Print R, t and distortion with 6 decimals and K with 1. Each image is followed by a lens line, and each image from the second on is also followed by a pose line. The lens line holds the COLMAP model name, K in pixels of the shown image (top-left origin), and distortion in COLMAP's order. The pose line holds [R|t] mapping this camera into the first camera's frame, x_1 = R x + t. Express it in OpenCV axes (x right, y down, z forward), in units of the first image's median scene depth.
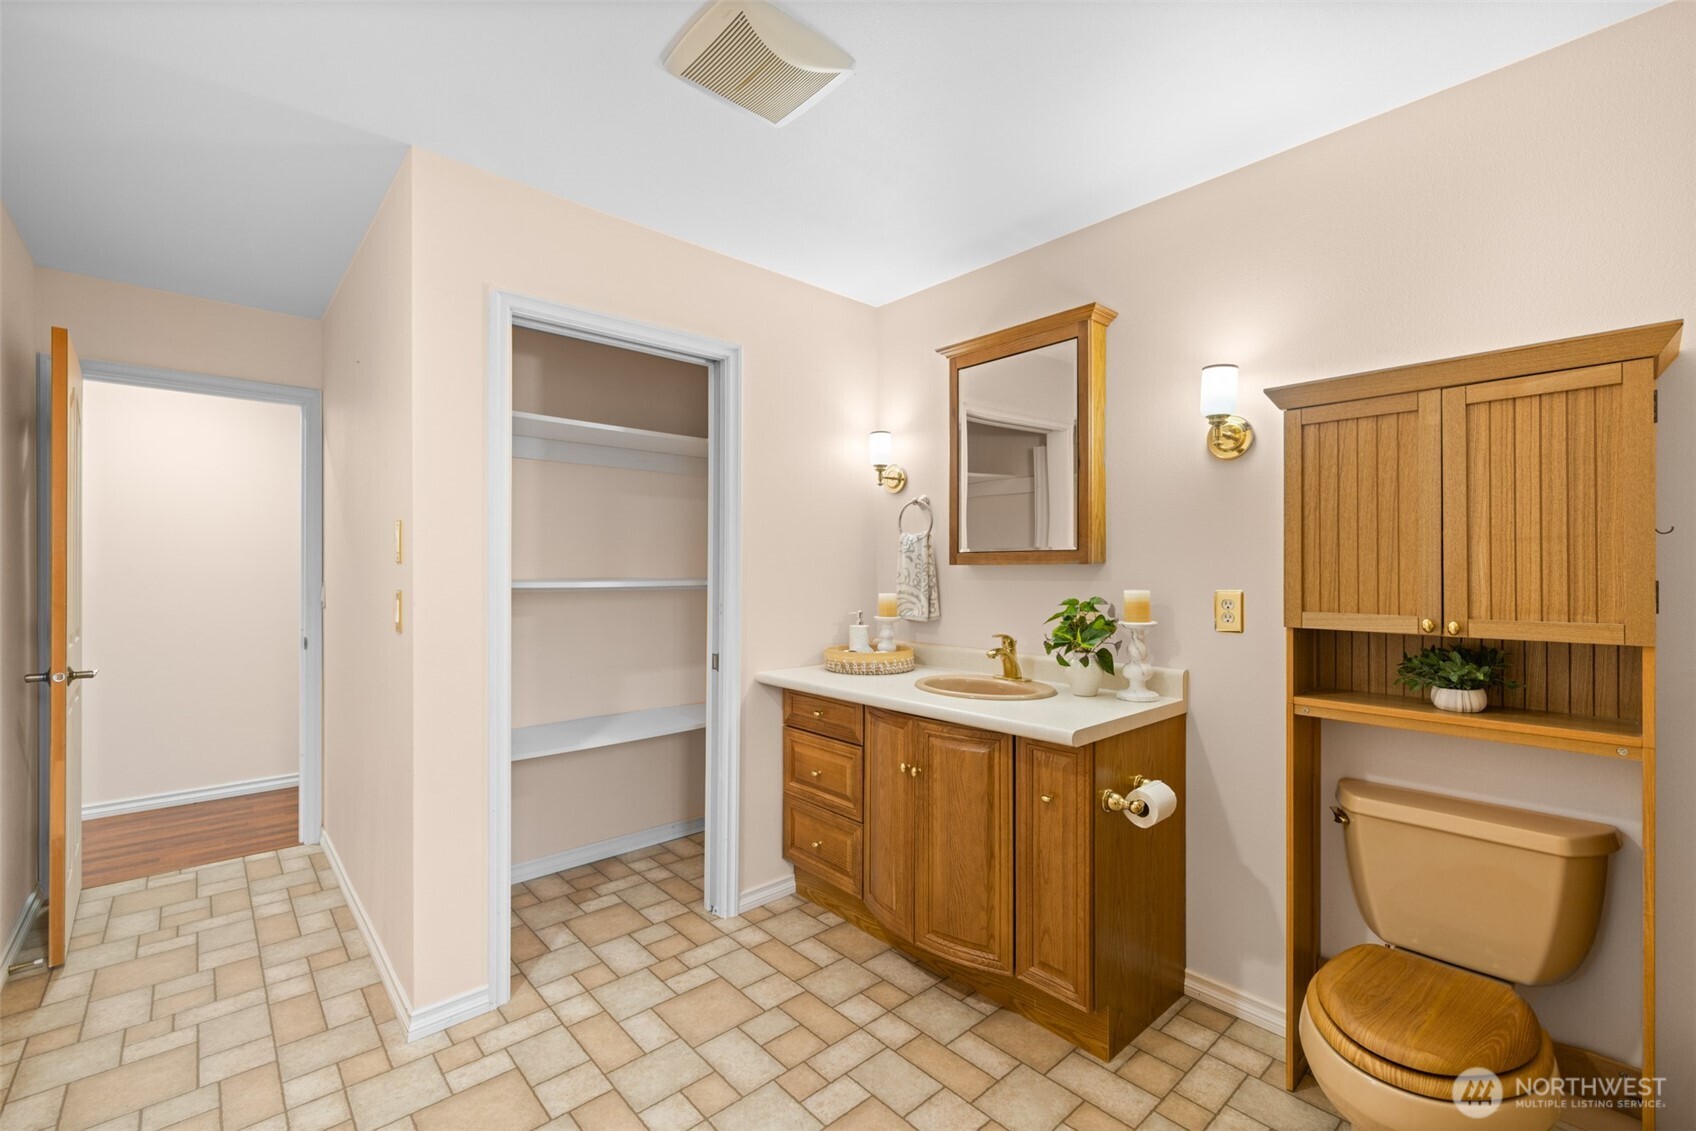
lens RADIAL K [[719.0, 0, 834.8], [0, 719.0, 567.0], [0, 0, 1]] dist [0.003171, 0.000425]
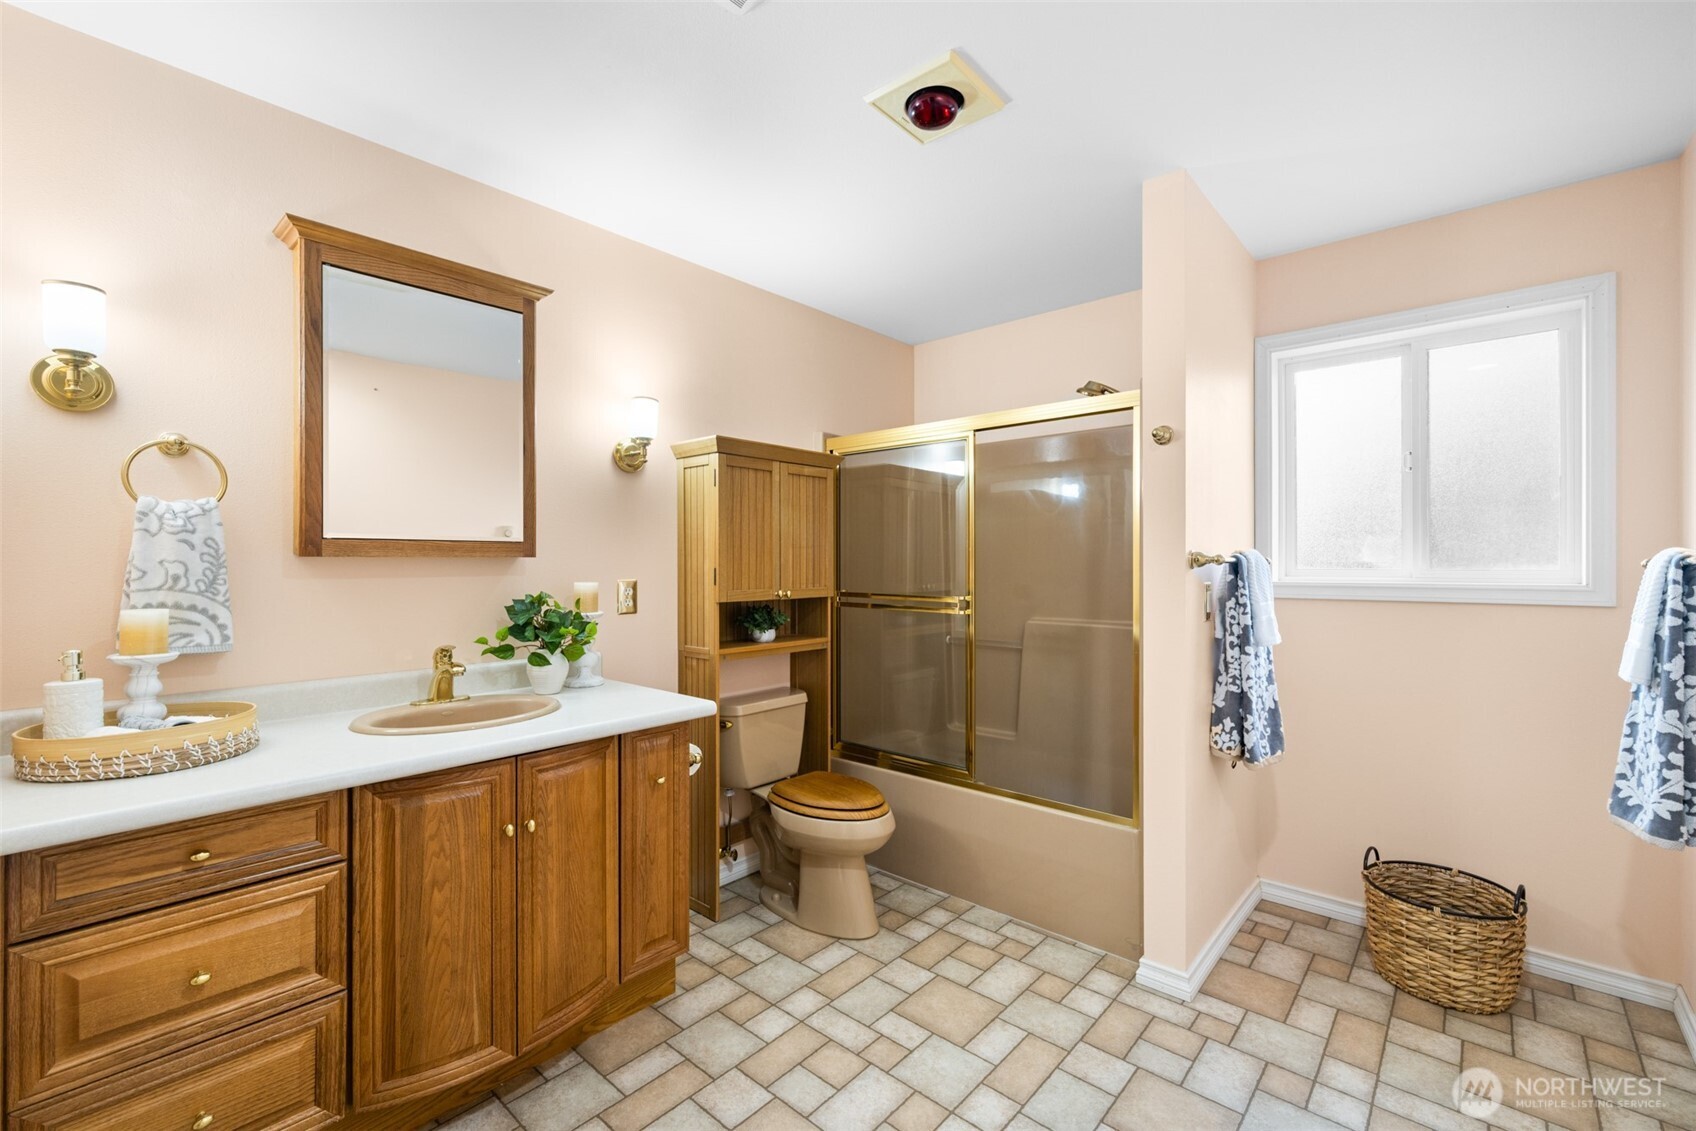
lens RADIAL K [[719.0, 0, 833.8], [0, 719.0, 564.9], [0, 0, 1]] dist [0.003171, 0.000425]
pose [[-0.104977, -0.005056, 0.994462, -0.731606], [-0.002158, 0.999986, 0.004856, 0.001147], [-0.994472, -0.001637, -0.104986, 0.809394]]
